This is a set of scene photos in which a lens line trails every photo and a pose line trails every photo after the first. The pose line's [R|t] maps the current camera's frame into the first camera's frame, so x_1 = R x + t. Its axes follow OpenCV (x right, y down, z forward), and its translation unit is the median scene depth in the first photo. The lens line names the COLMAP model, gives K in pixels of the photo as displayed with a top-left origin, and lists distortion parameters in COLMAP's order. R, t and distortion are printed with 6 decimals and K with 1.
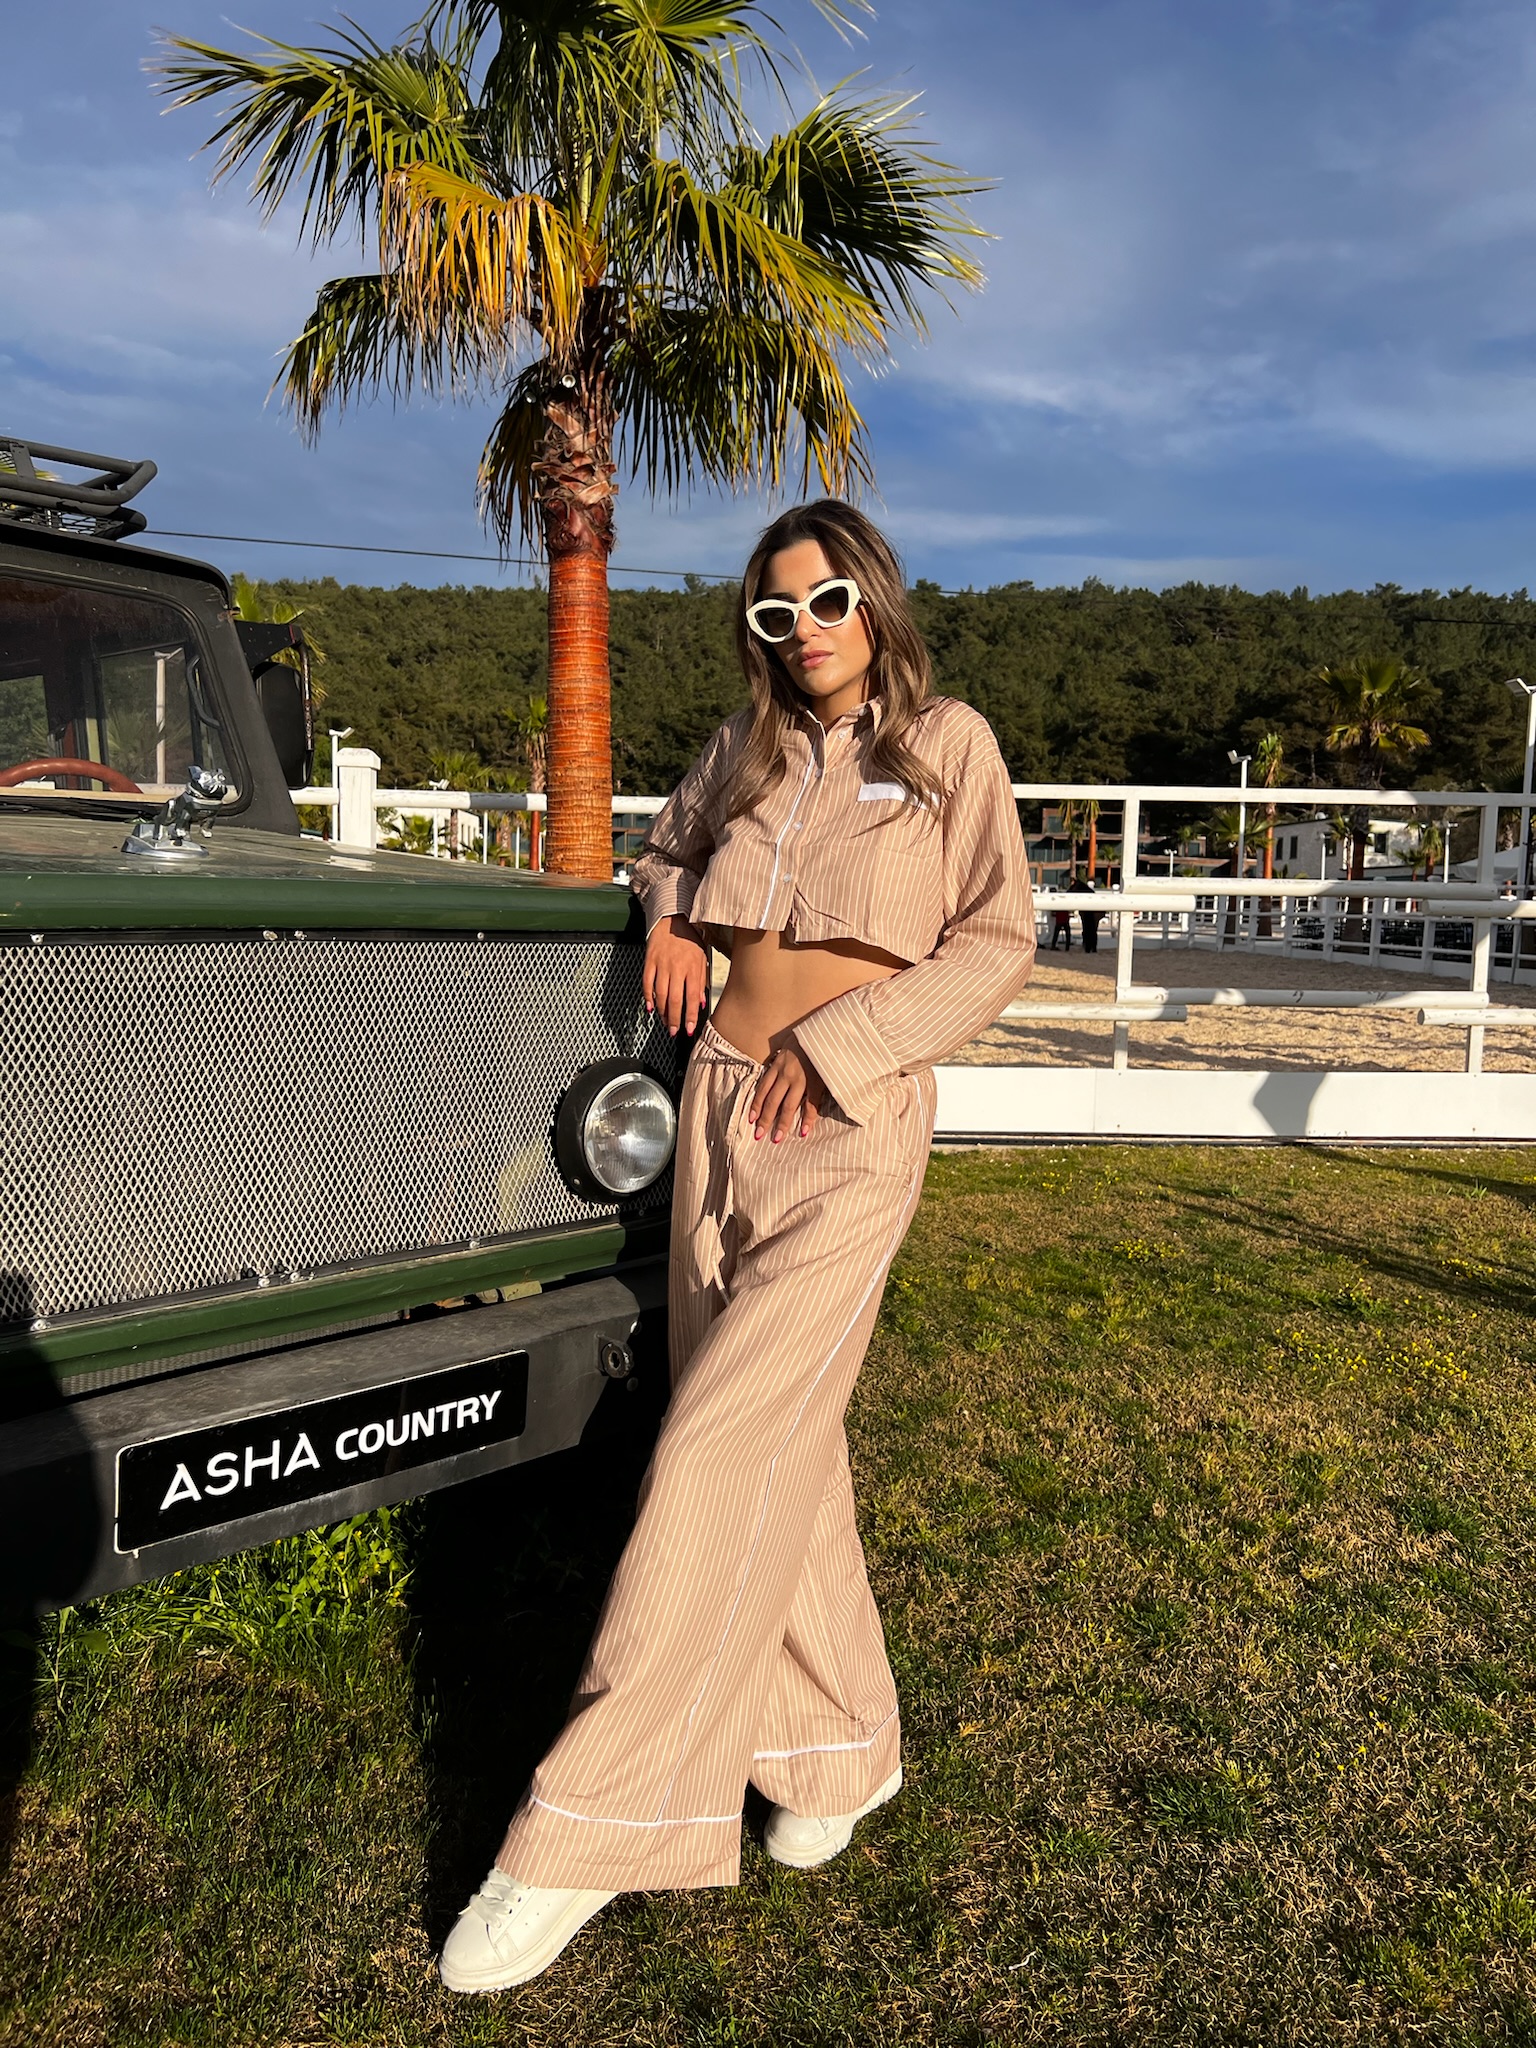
lens RADIAL K [[1542.5, 0, 757.9], [0, 1542.5, 1012.0], [0, 0, 1]] dist [0.003079, -0.001270]
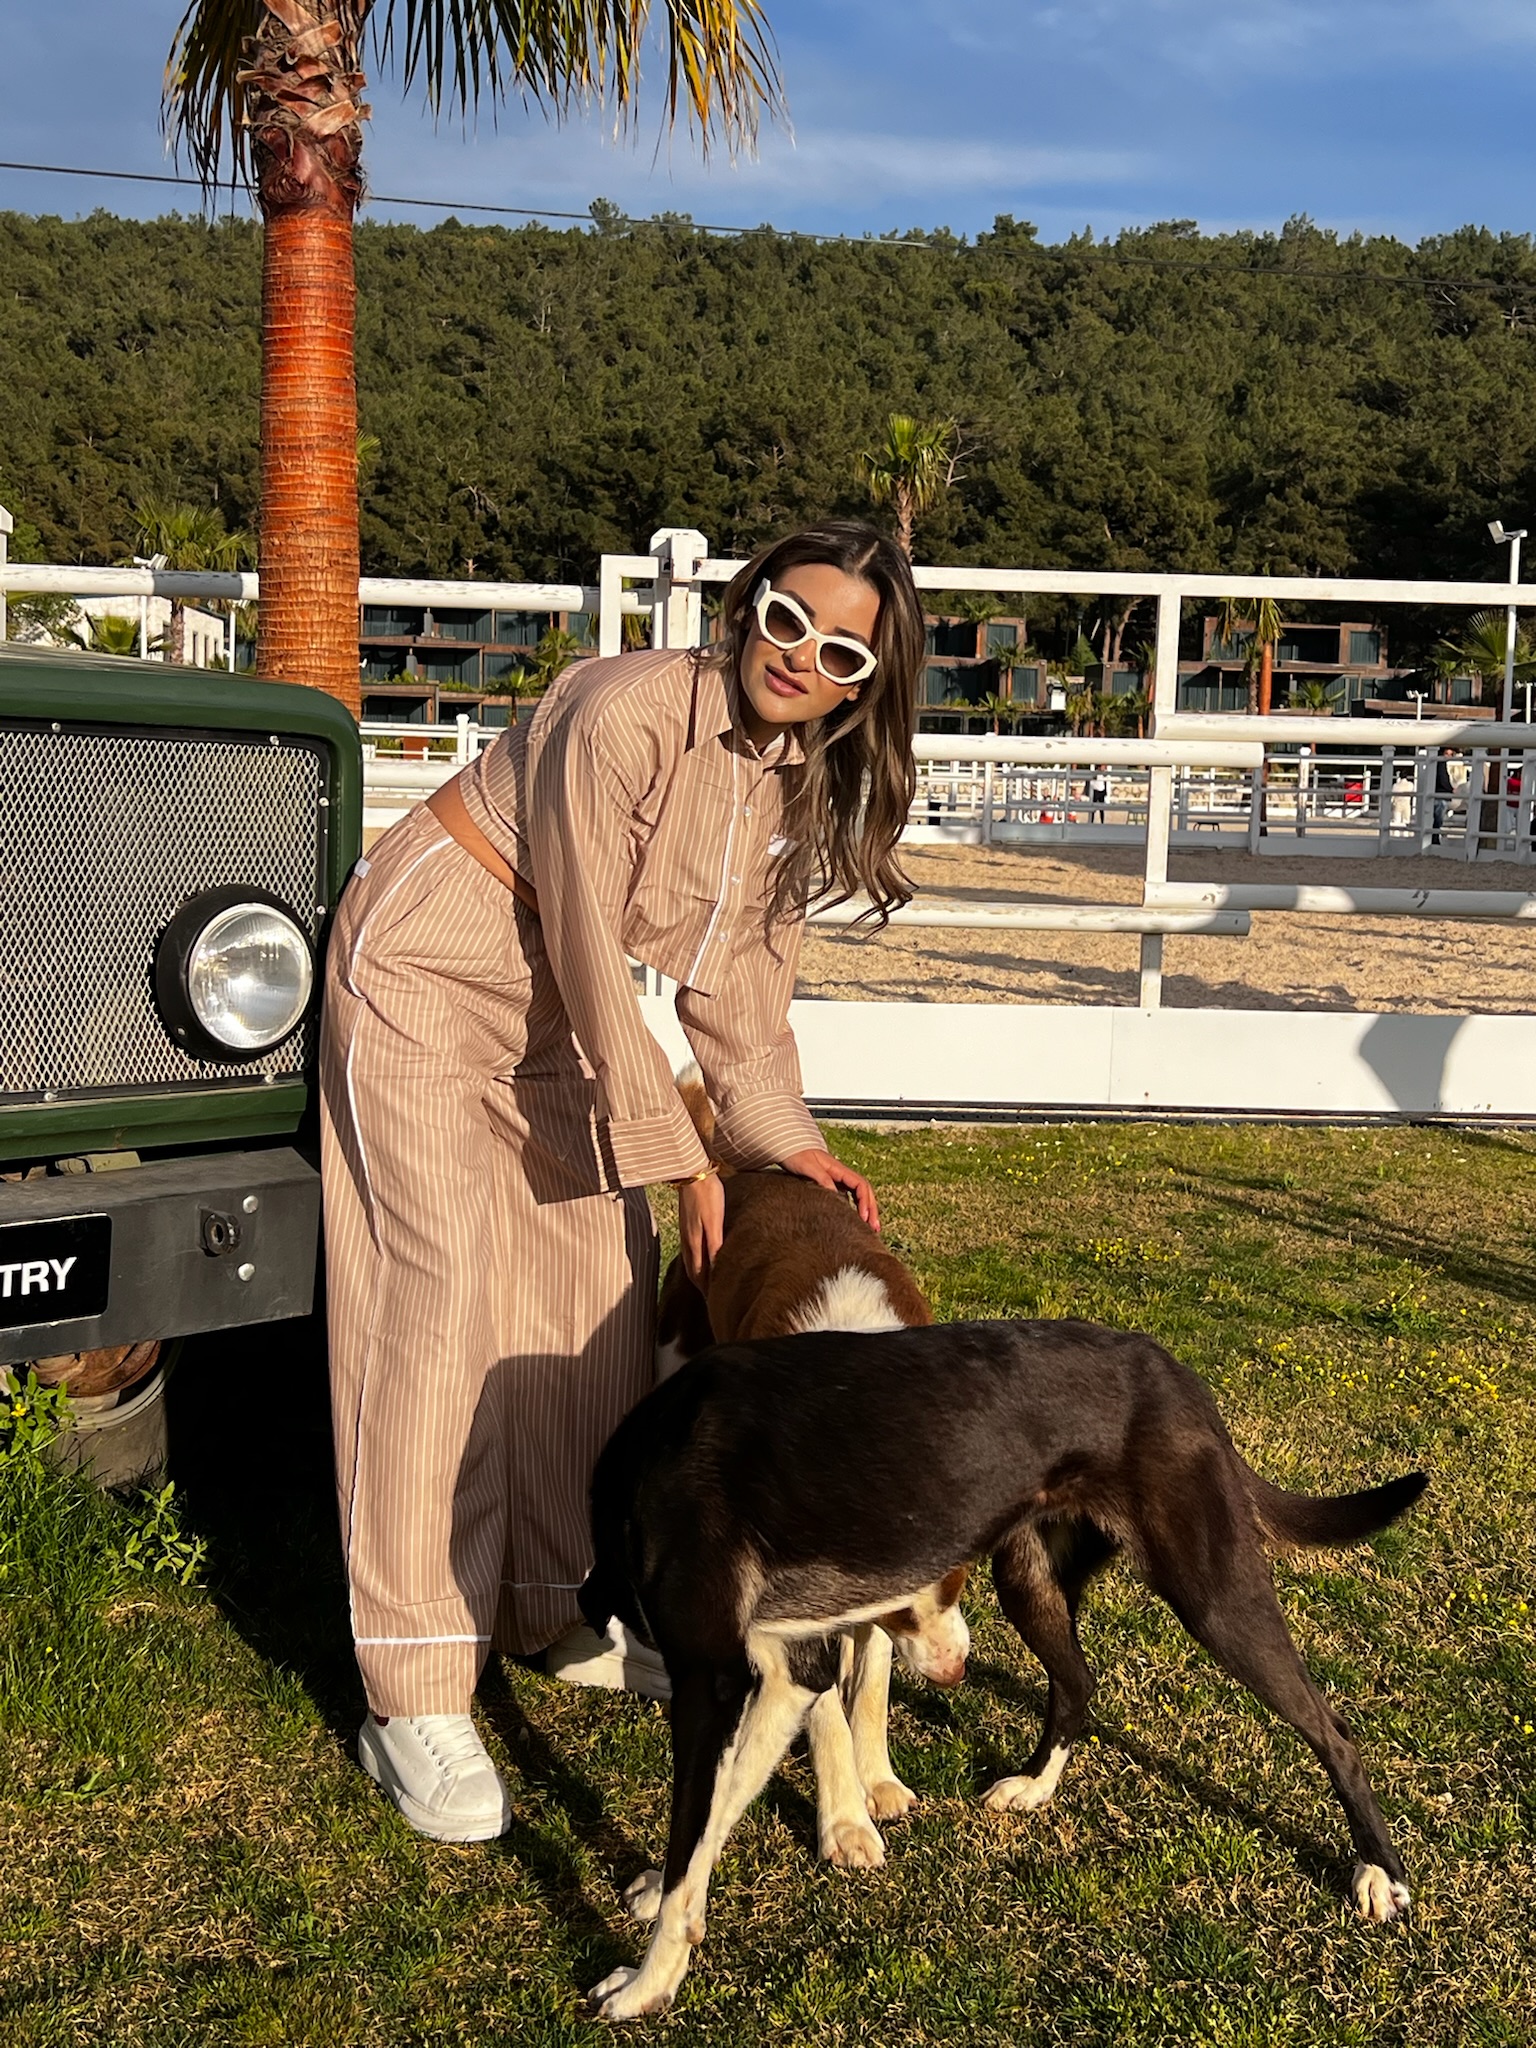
lens RADIAL K [[2661.6, 0, 768.0], [0, 2661.6, 1024.0], [0, 0, 1]] dist [0.009575, -0.076772]
pose [[0.999712, 0.008275, 0.022548, 0.057624], [-0.008779, 0.999712, 0.022335, 0.024879], [-0.022356, -0.022526, 0.999496, -0.152118]]
